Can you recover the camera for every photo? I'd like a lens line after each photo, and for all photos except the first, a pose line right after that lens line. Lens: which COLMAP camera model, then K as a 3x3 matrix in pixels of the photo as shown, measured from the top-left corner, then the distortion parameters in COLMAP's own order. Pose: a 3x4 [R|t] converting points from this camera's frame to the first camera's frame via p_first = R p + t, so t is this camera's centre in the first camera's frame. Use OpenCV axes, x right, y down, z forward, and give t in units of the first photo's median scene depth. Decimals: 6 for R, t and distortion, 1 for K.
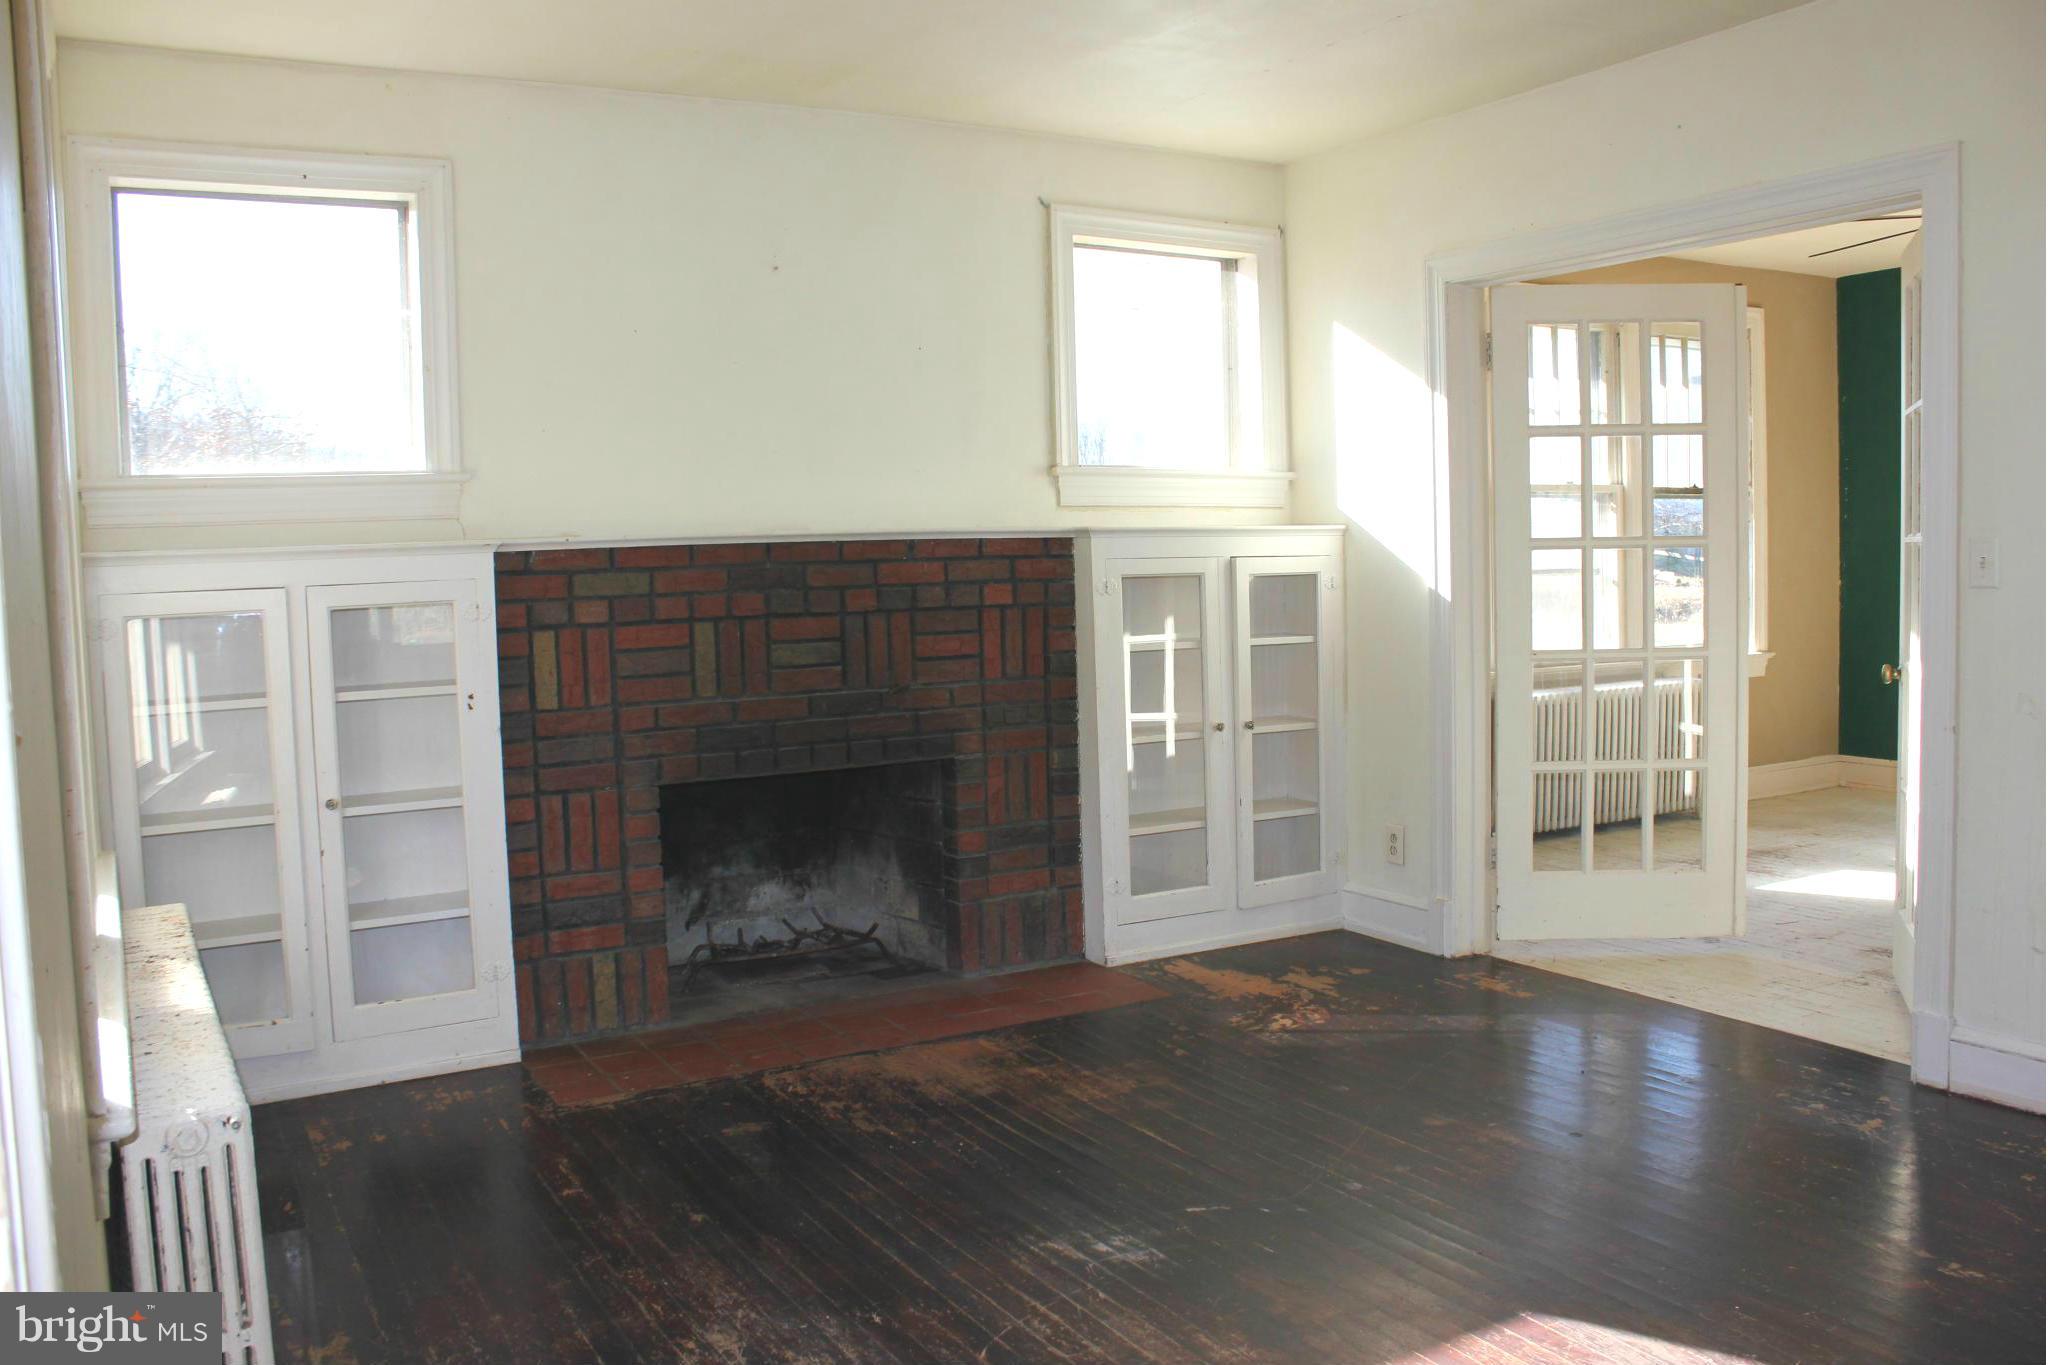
lens RADIAL K [[1685.0, 0, 1024.0], [0, 1685.0, 682.5], [0, 0, 1]] dist [-0.006173, -0.002241]
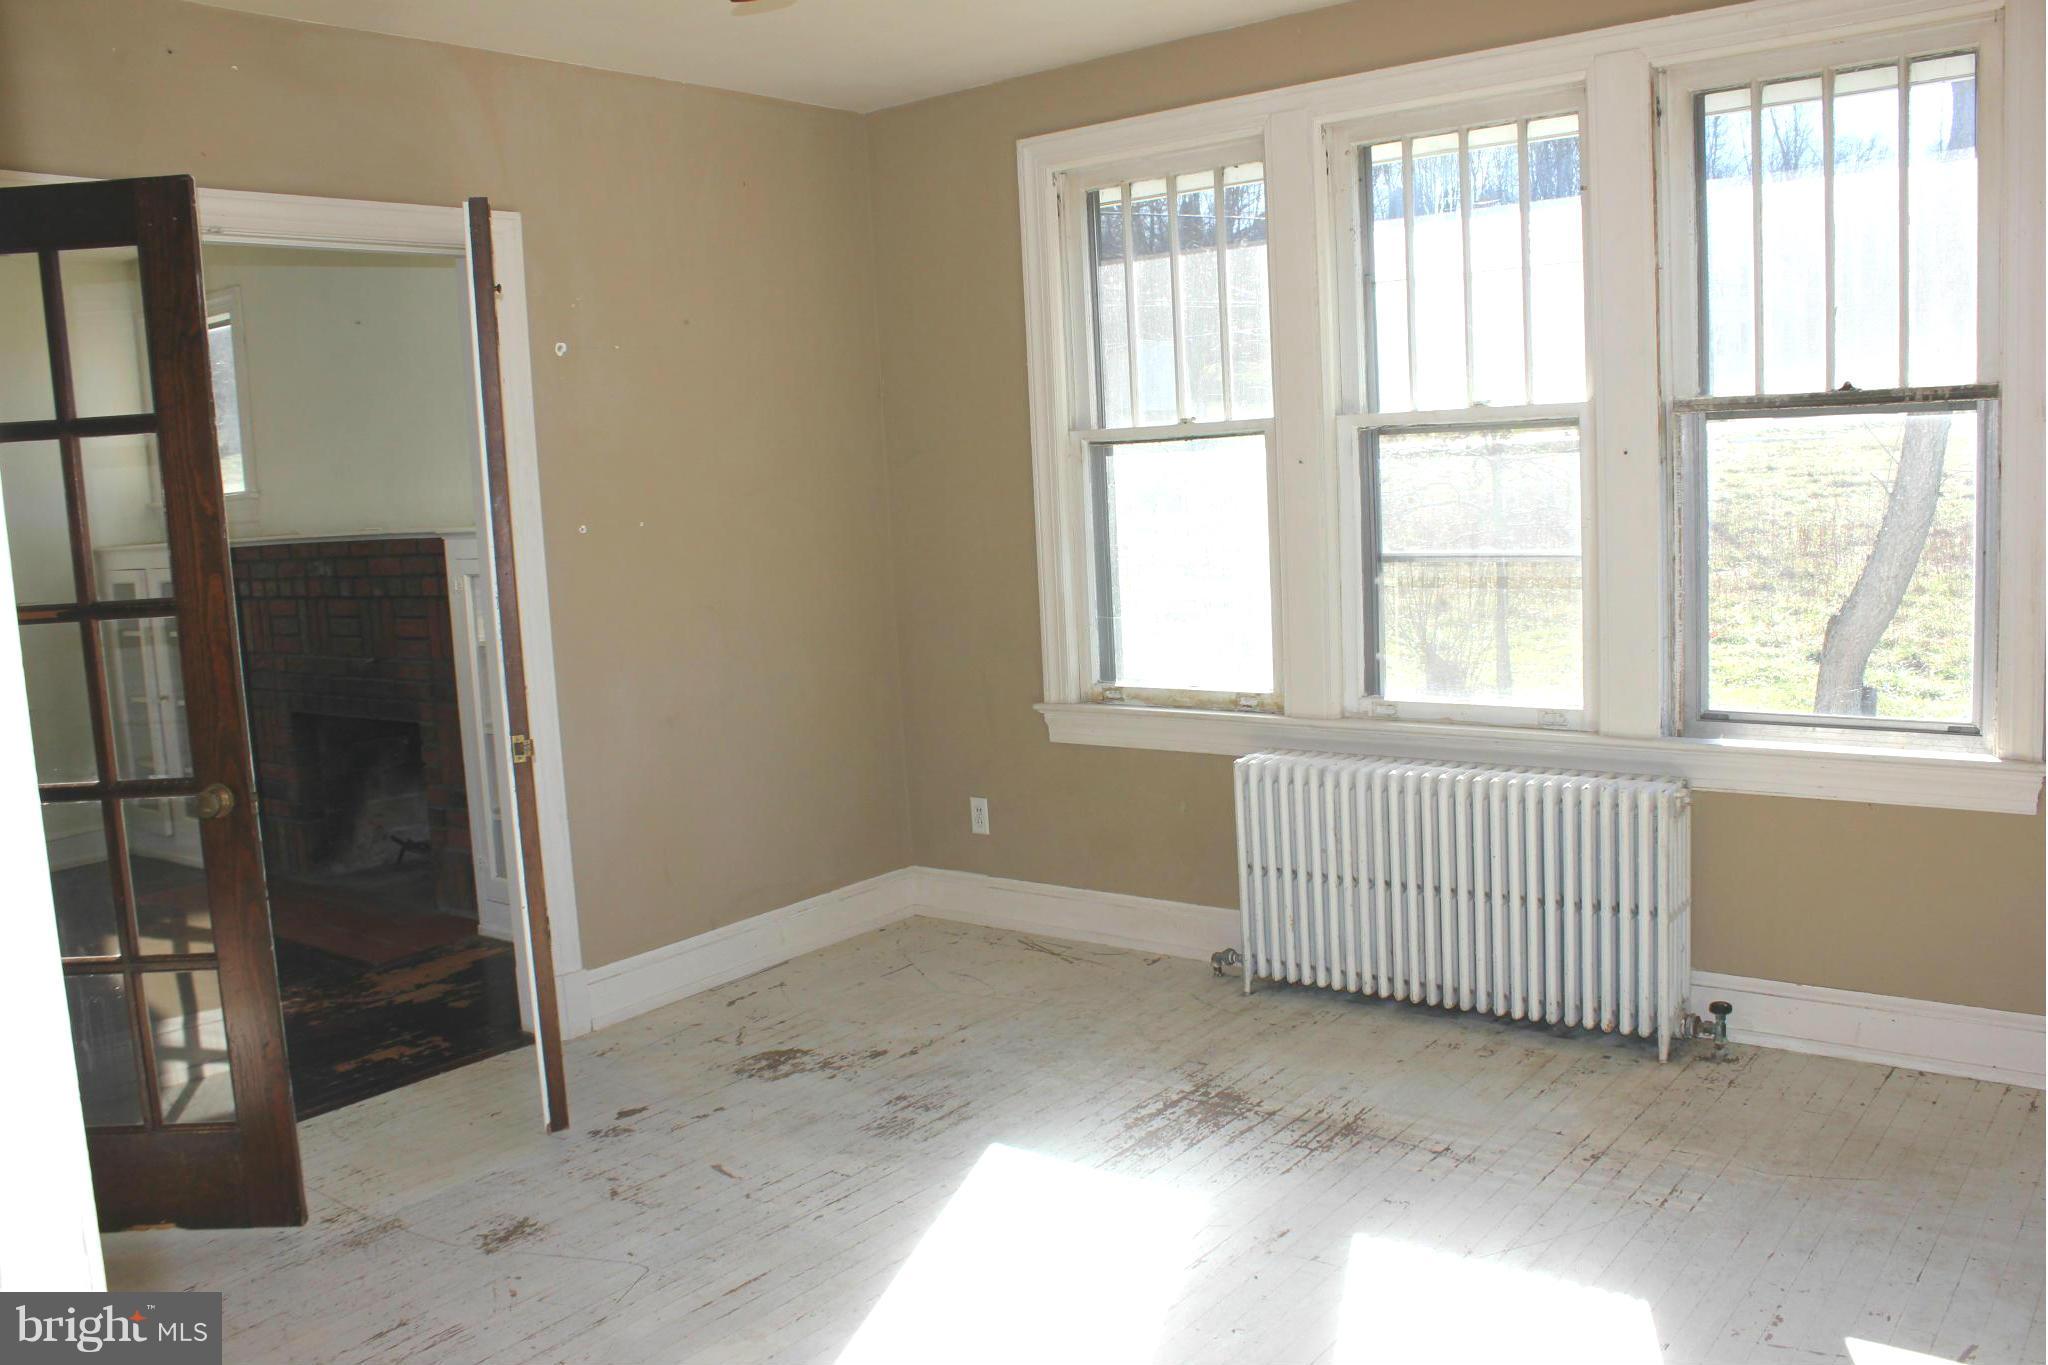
lens RADIAL K [[1685.0, 0, 1024.0], [0, 1685.0, 682.5], [0, 0, 1]] dist [-0.006173, -0.002241]
pose [[0.358812, 0.118931, -0.925802, 1.194881], [-0.026681, 0.992751, 0.117190, -0.132971], [0.933029, -0.017348, 0.359384, 0.966935]]
